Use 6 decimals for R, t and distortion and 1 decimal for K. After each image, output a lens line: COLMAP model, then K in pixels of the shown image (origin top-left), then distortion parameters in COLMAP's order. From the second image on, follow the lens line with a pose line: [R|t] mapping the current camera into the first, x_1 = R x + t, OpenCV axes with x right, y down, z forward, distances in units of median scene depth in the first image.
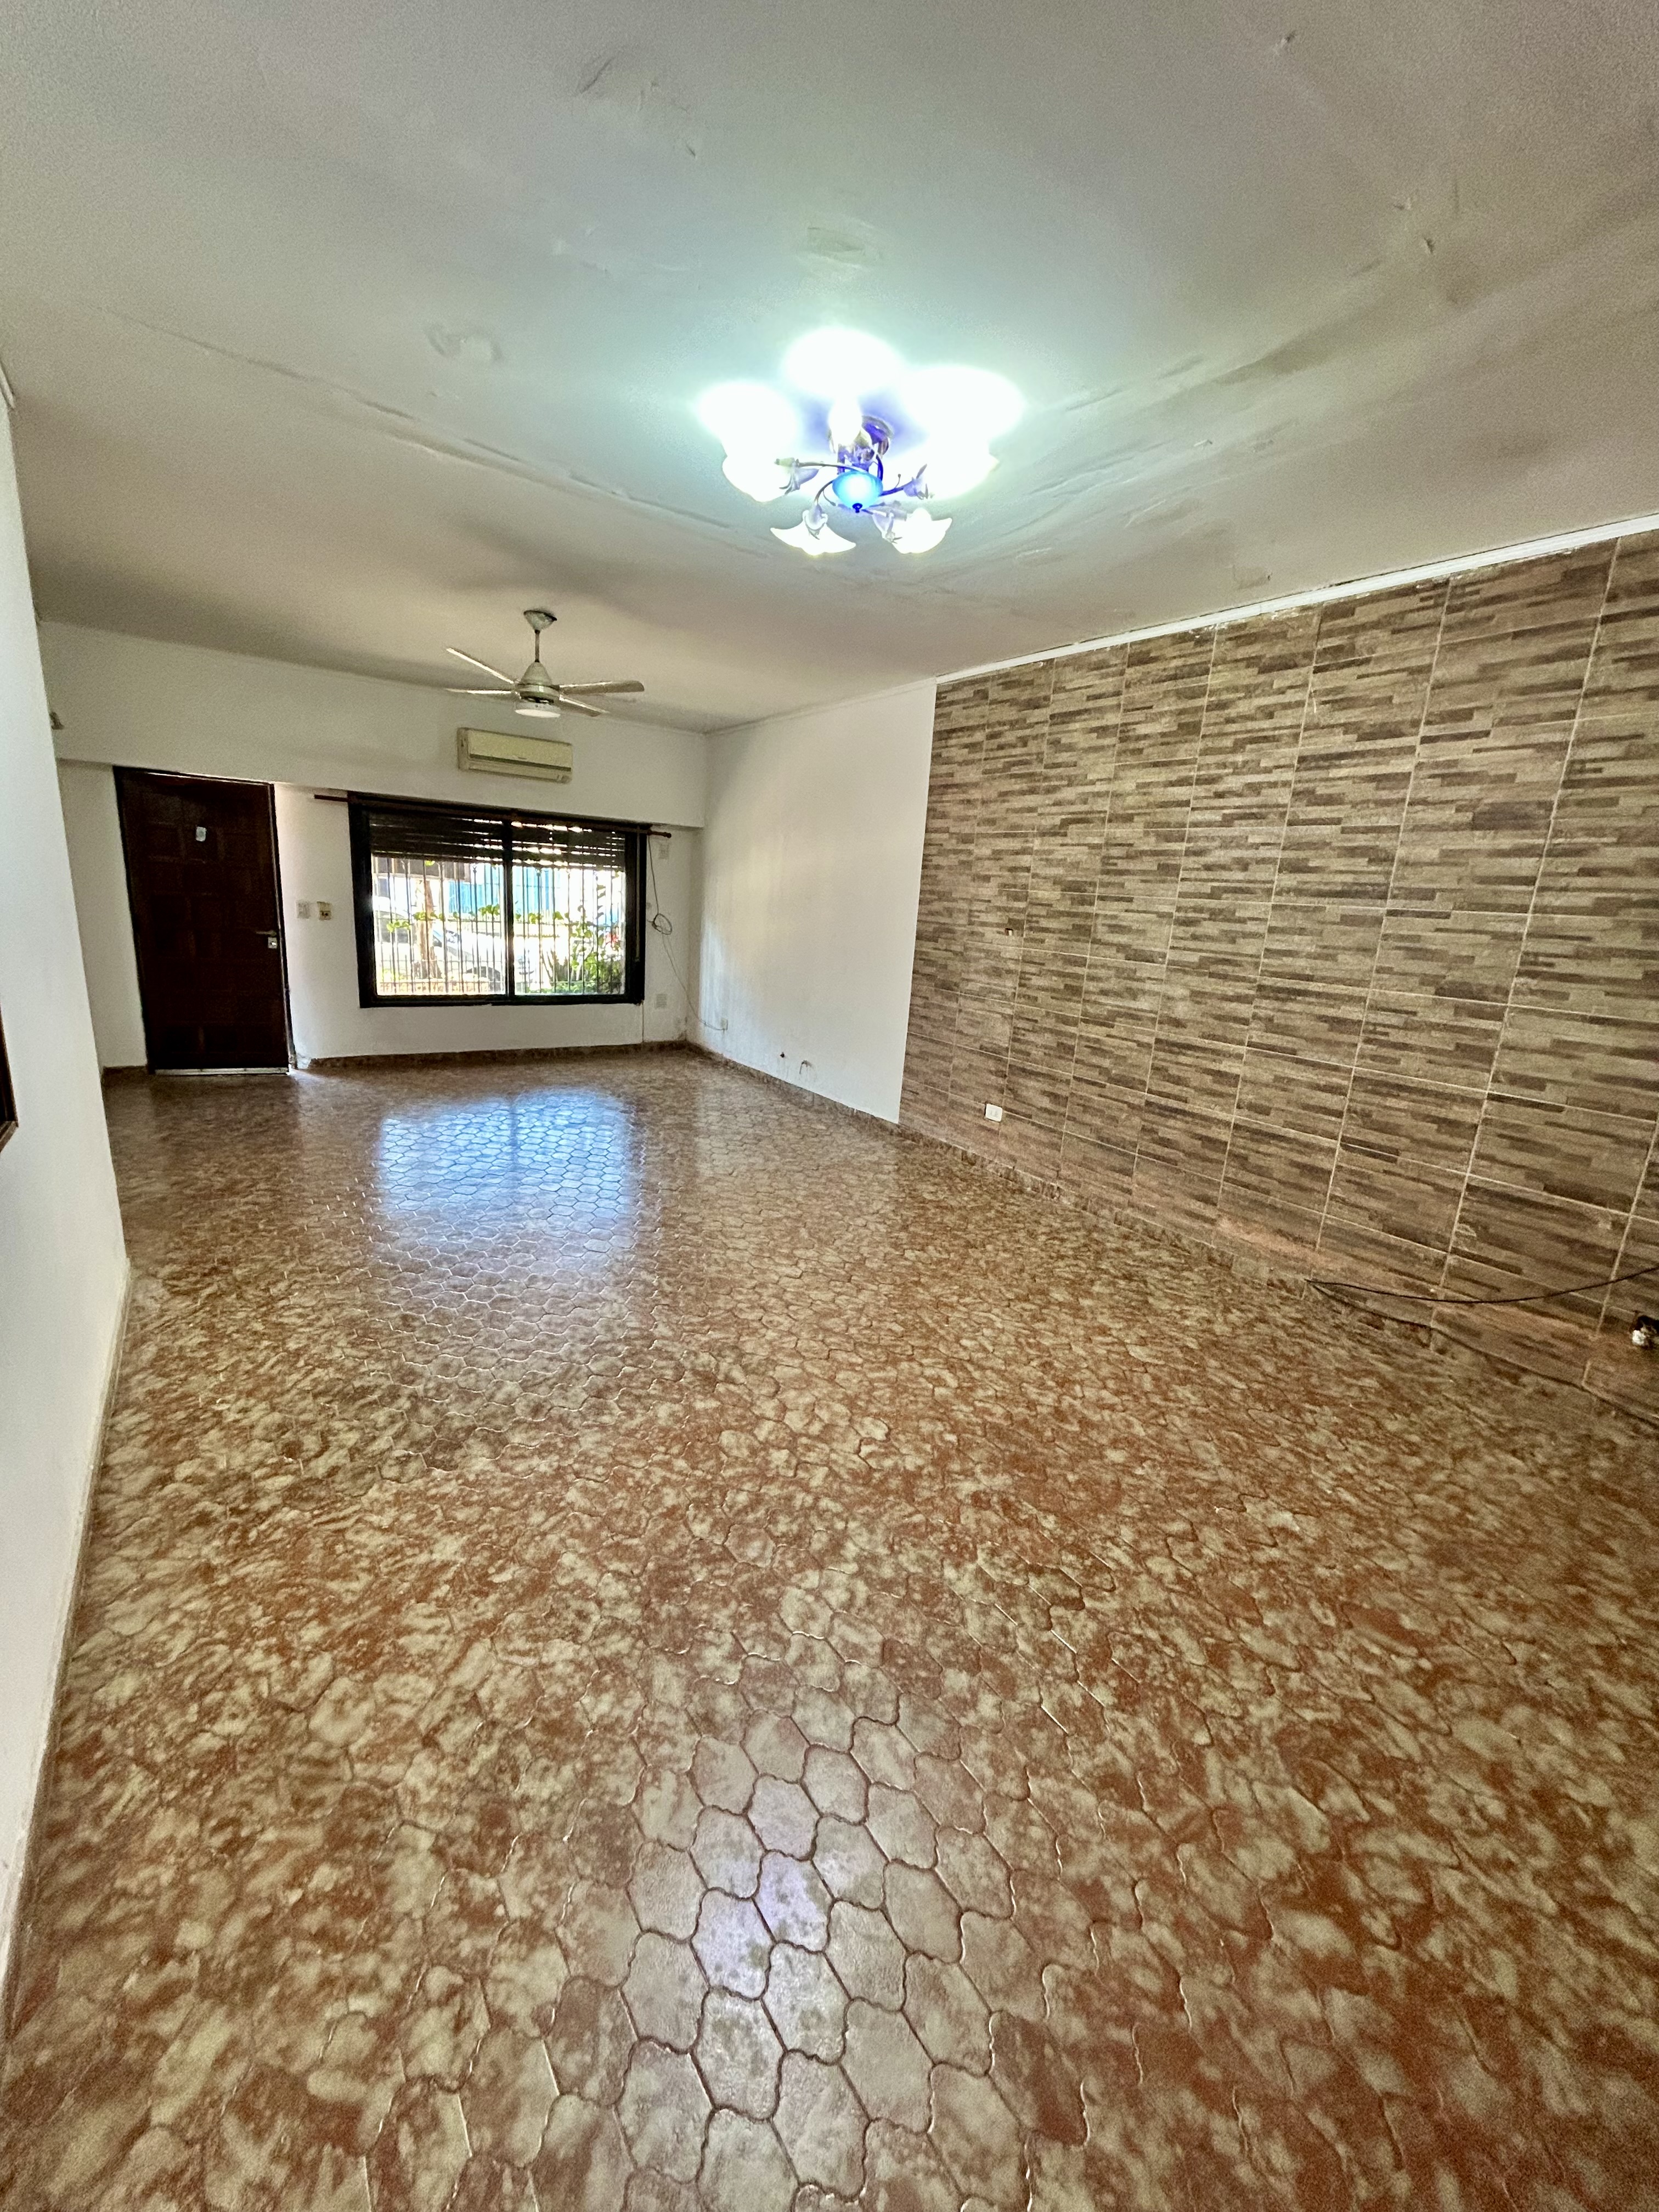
lens RADIAL K [[881.1, 0, 829.5], [0, 881.1, 1106.0], [0, 0, 1]] dist [-0.015757, 0.000024]
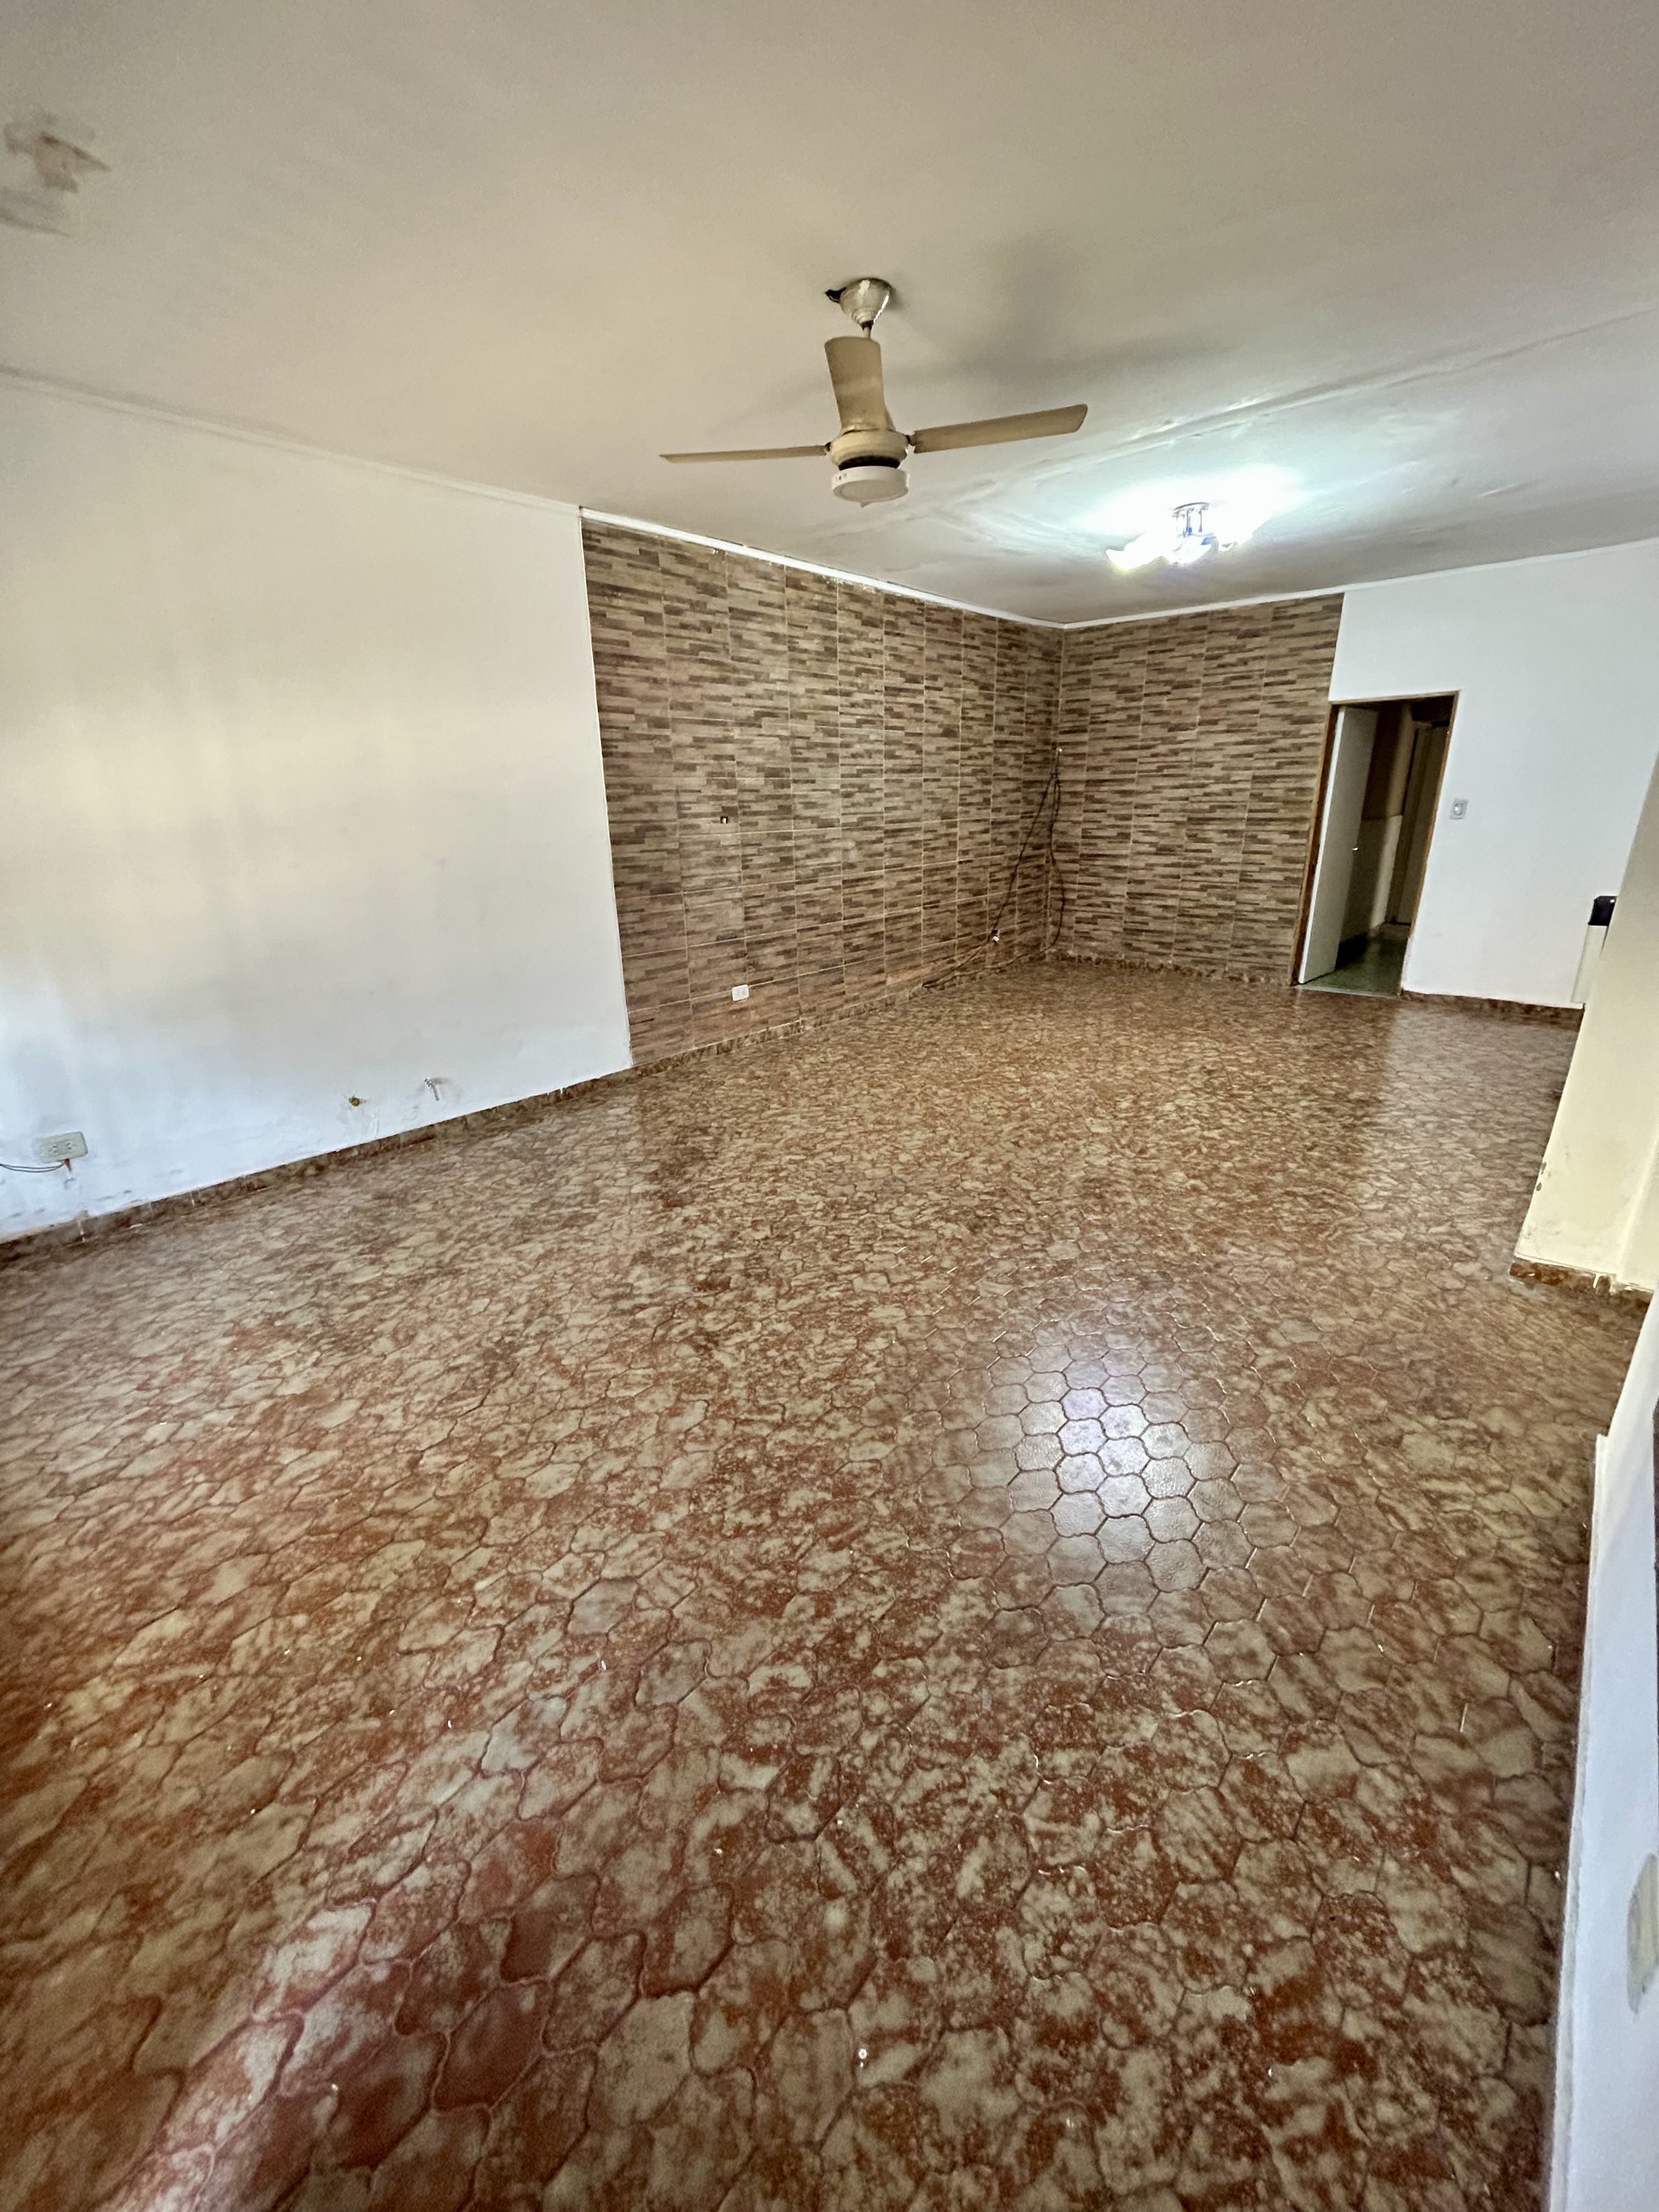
lens RADIAL K [[885.7, 0, 826.0], [0, 885.7, 1107.1], [0, 0, 1]] dist [-0.012875, 0.003729]
pose [[-0.226402, -0.376029, 0.898523, -1.031659], [0.236771, 0.873561, 0.425242, -0.365592], [-0.944818, 0.309020, -0.108743, 1.271624]]
